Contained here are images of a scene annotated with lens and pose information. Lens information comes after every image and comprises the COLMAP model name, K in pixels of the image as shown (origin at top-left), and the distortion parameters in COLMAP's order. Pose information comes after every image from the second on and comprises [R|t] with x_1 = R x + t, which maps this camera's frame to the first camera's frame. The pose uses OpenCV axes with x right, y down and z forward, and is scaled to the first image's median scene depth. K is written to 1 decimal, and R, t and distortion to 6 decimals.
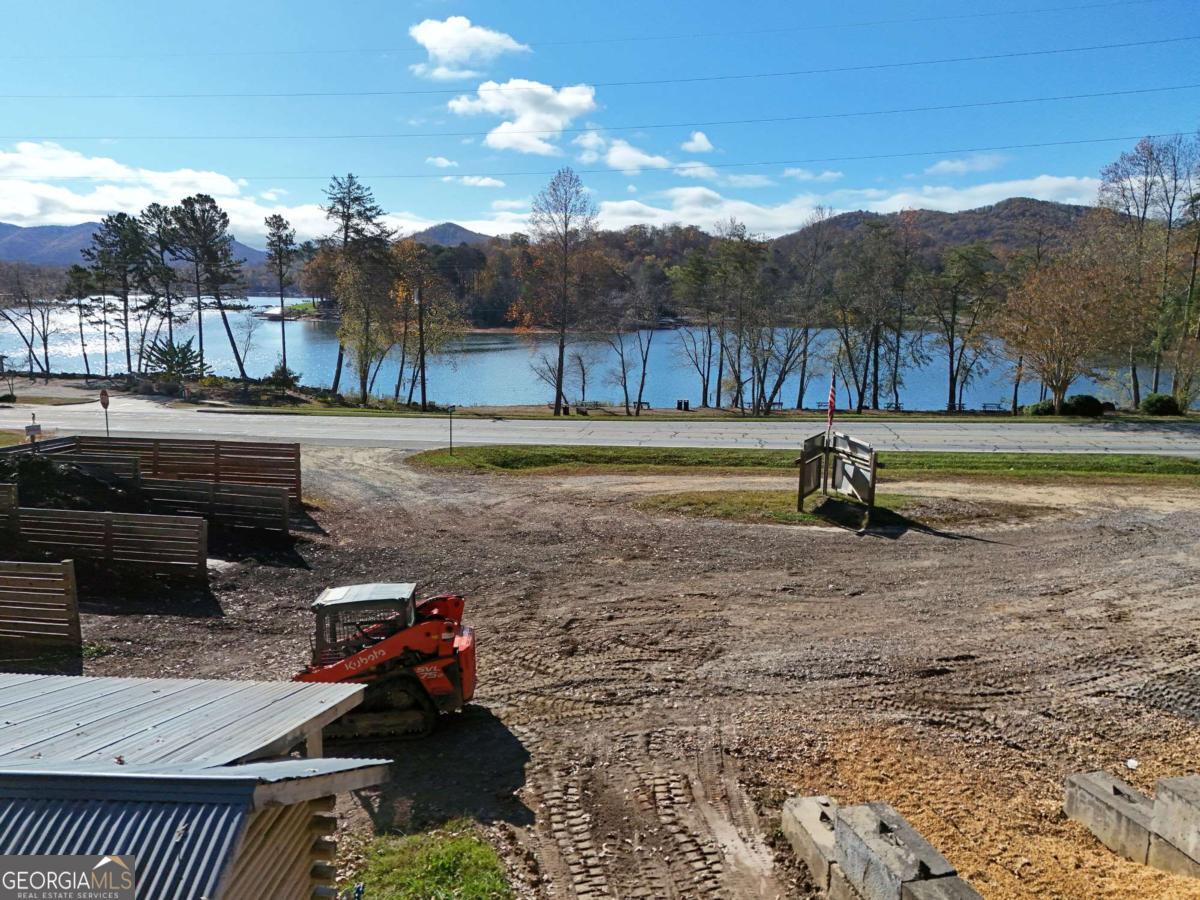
lens RADIAL K [[883.6, 0, 607.6], [0, 883.6, 453.4], [0, 0, 1]] dist [0.087102, -0.090087]
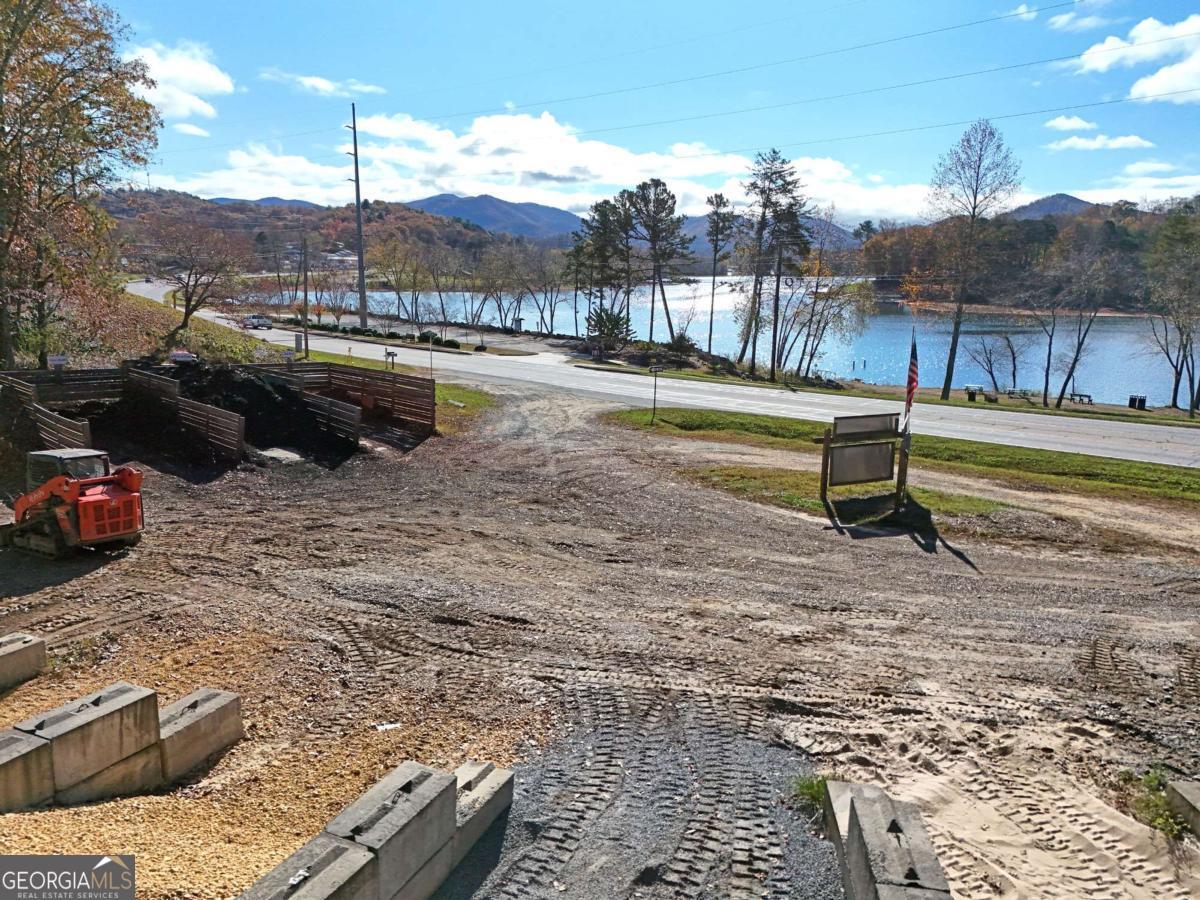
lens RADIAL K [[883.6, 0, 607.6], [0, 883.6, 453.4], [0, 0, 1]] dist [0.087102, -0.090087]
pose [[0.809866, 0.121671, -0.573858, 0.199372], [-0.109620, 0.992411, 0.055711, -0.001440], [0.576281, 0.017788, 0.817058, 0.059708]]
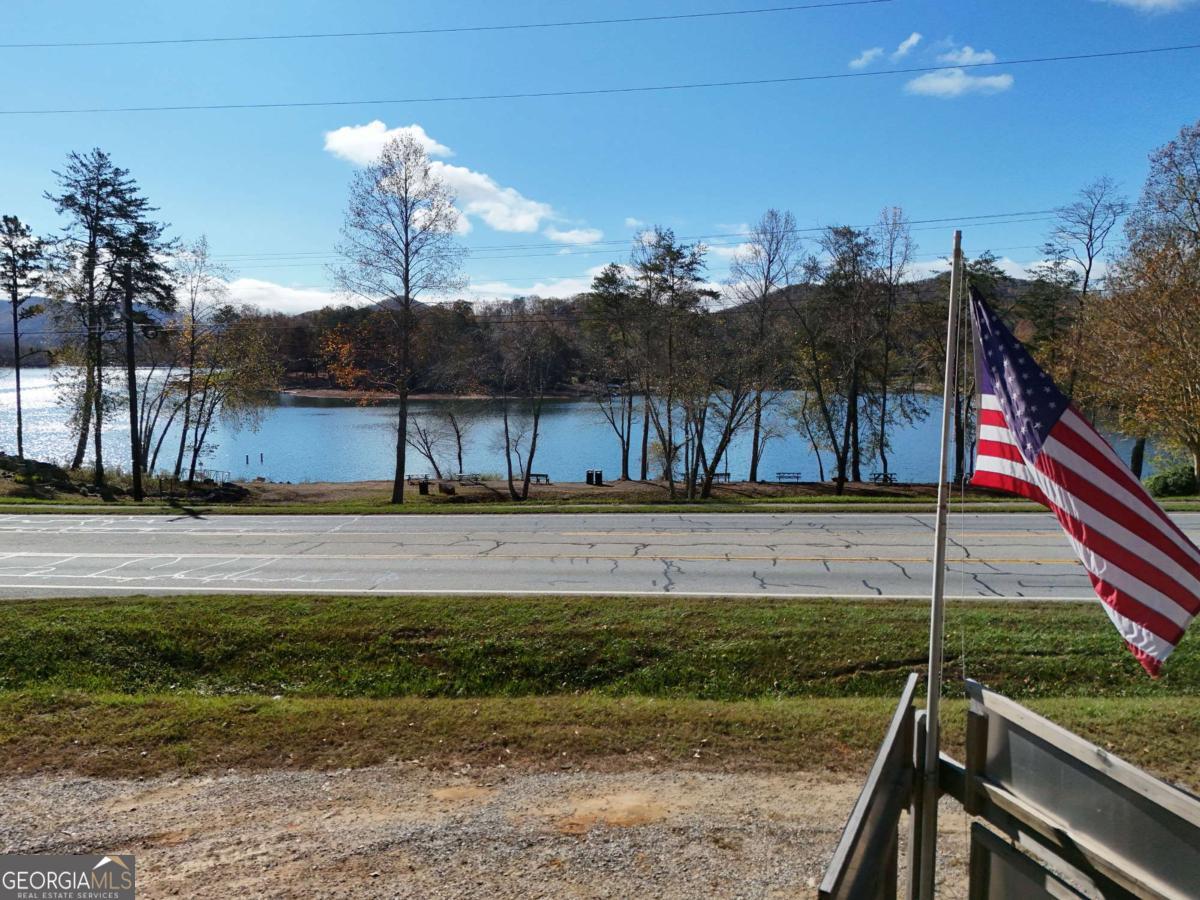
lens RADIAL K [[883.6, 0, 607.6], [0, 883.6, 453.4], [0, 0, 1]] dist [0.087102, -0.090087]
pose [[0.998735, -0.009969, 0.049290, 0.070820], [0.013859, 0.996760, -0.079229, -0.020096], [-0.048340, 0.079812, 0.995637, 0.324237]]
